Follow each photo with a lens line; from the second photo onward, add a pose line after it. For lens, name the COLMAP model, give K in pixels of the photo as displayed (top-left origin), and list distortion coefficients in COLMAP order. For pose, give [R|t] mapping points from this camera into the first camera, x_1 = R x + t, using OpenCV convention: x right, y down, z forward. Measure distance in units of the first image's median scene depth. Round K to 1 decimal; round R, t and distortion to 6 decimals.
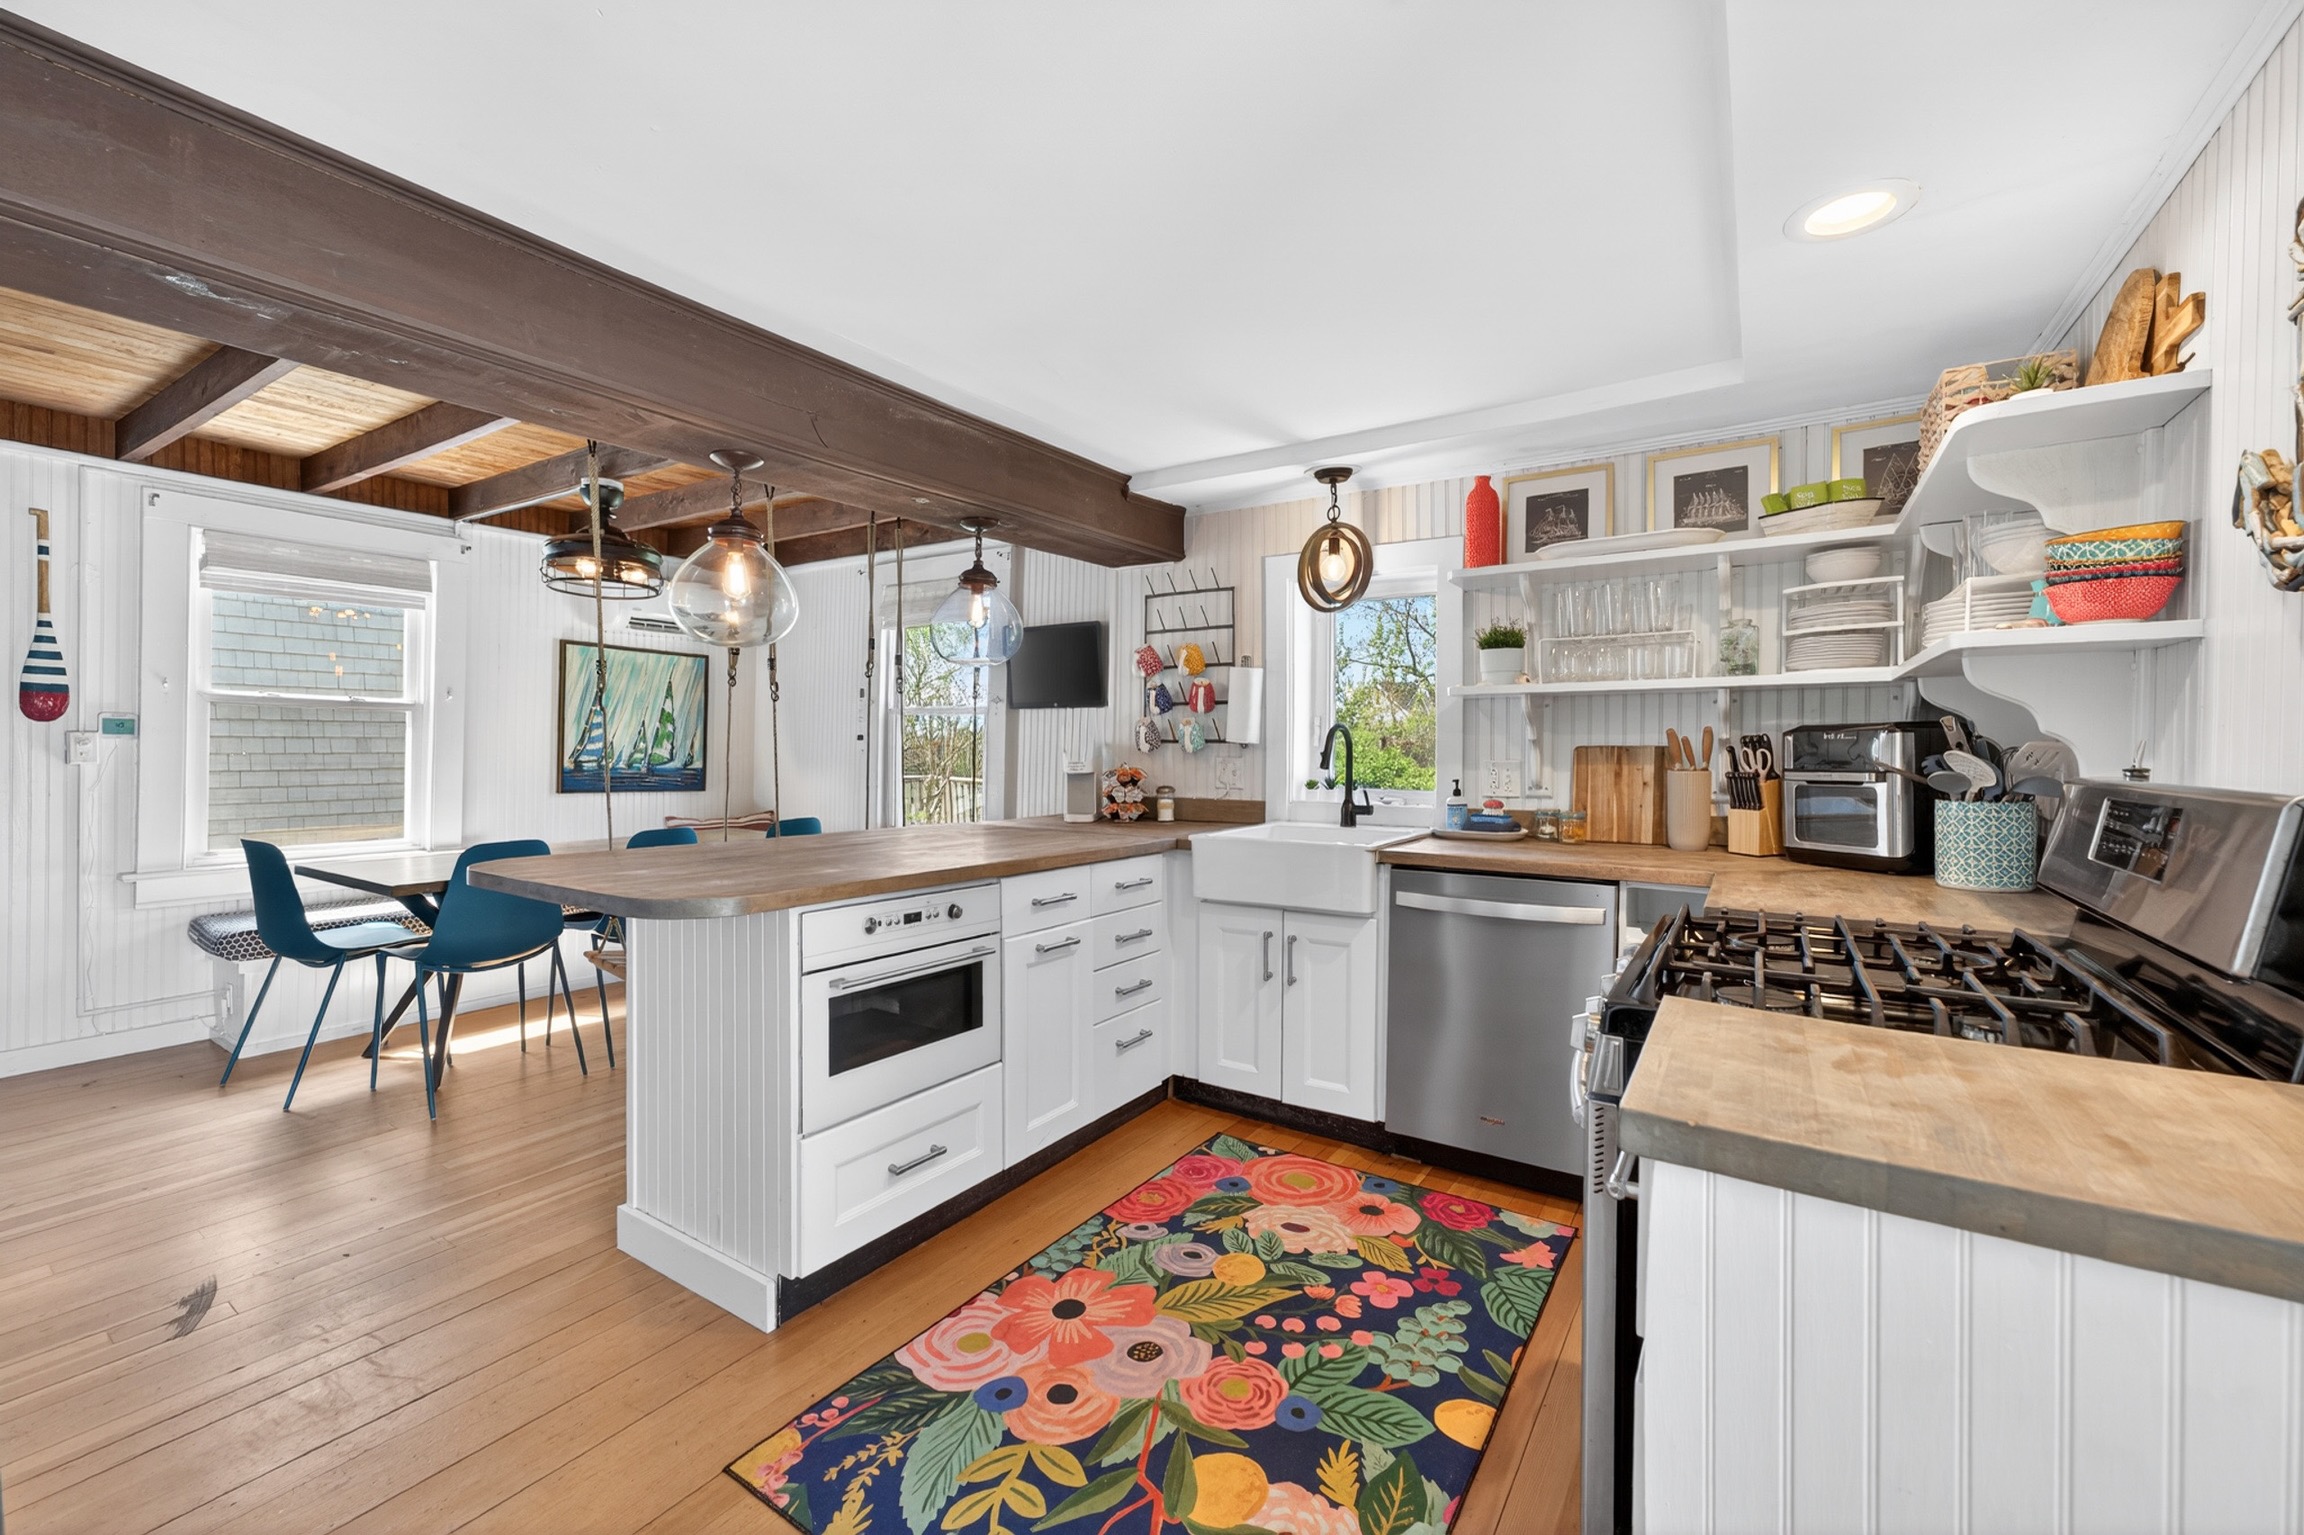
lens RADIAL K [[922.4, 0, 1173.6], [0, 922.4, 772.8], [0, 0, 1]] dist [0.001805, 0.000289]
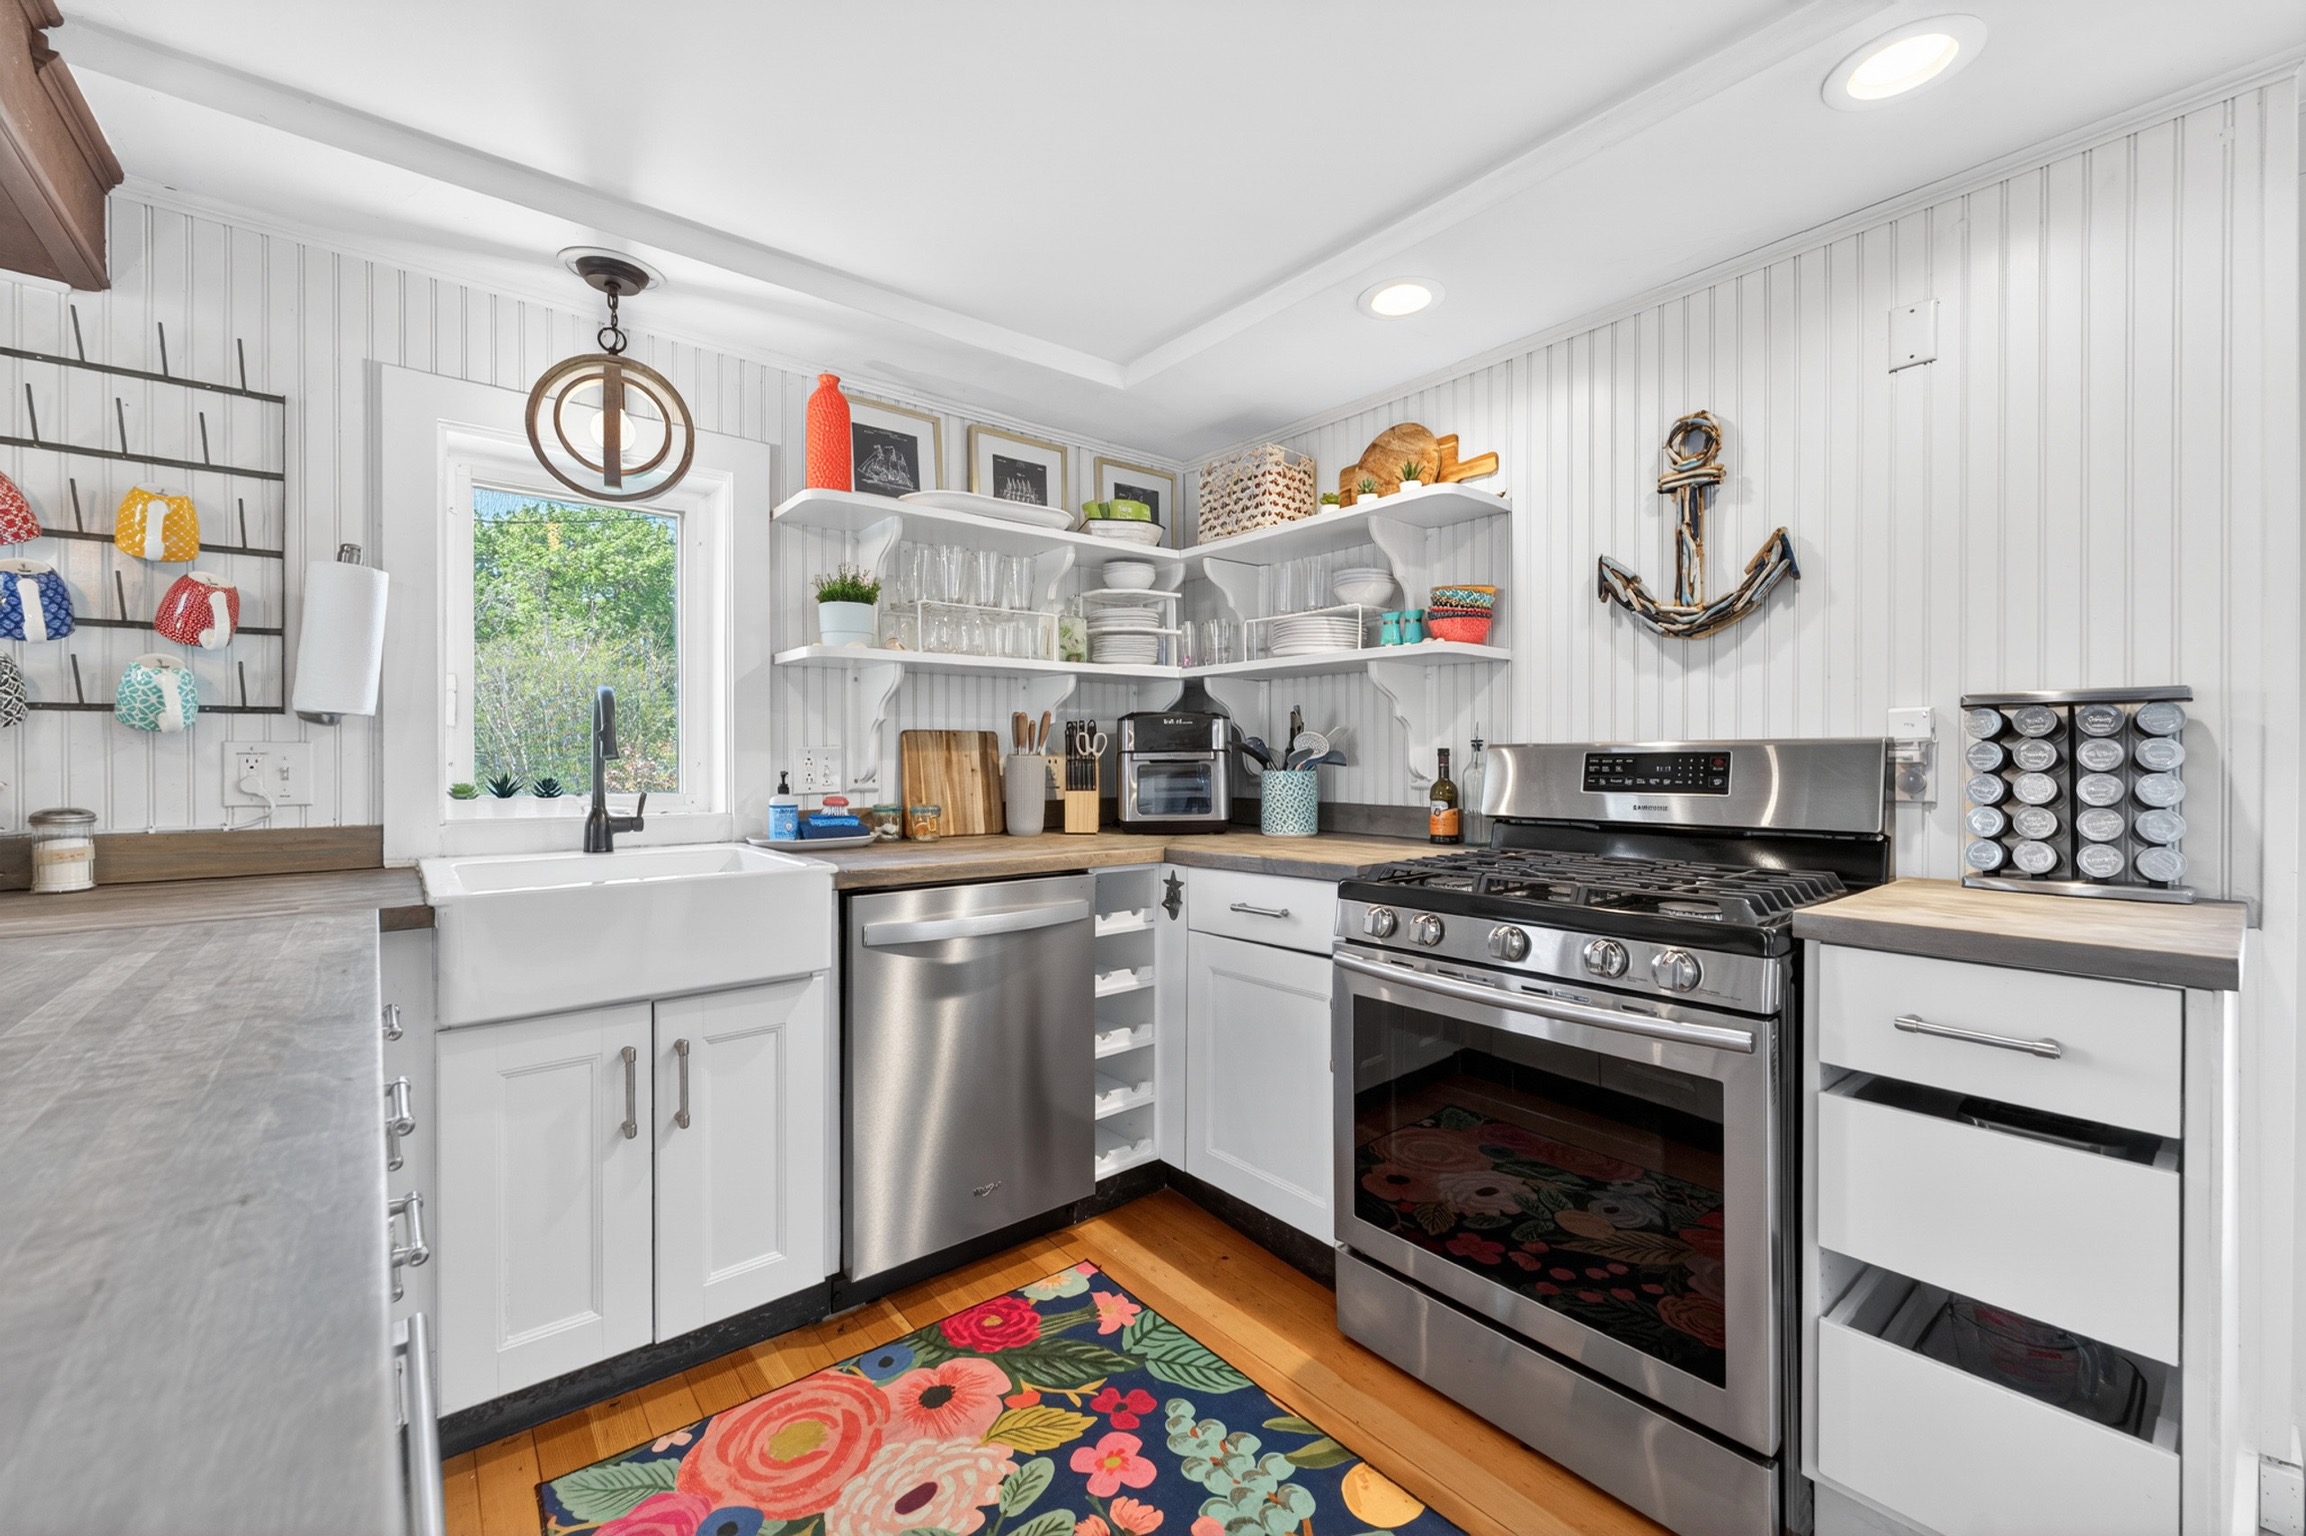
lens RADIAL K [[923.2, 0, 1144.1], [0, 923.2, 765.7], [0, 0, 1]] dist [0.001805, 0.000289]
pose [[0.318087, -0.009762, 0.948011, -0.333503], [0.028406, 0.999596, 0.000763, 0.011625], [-0.947636, 0.026686, 0.318236, 0.550476]]
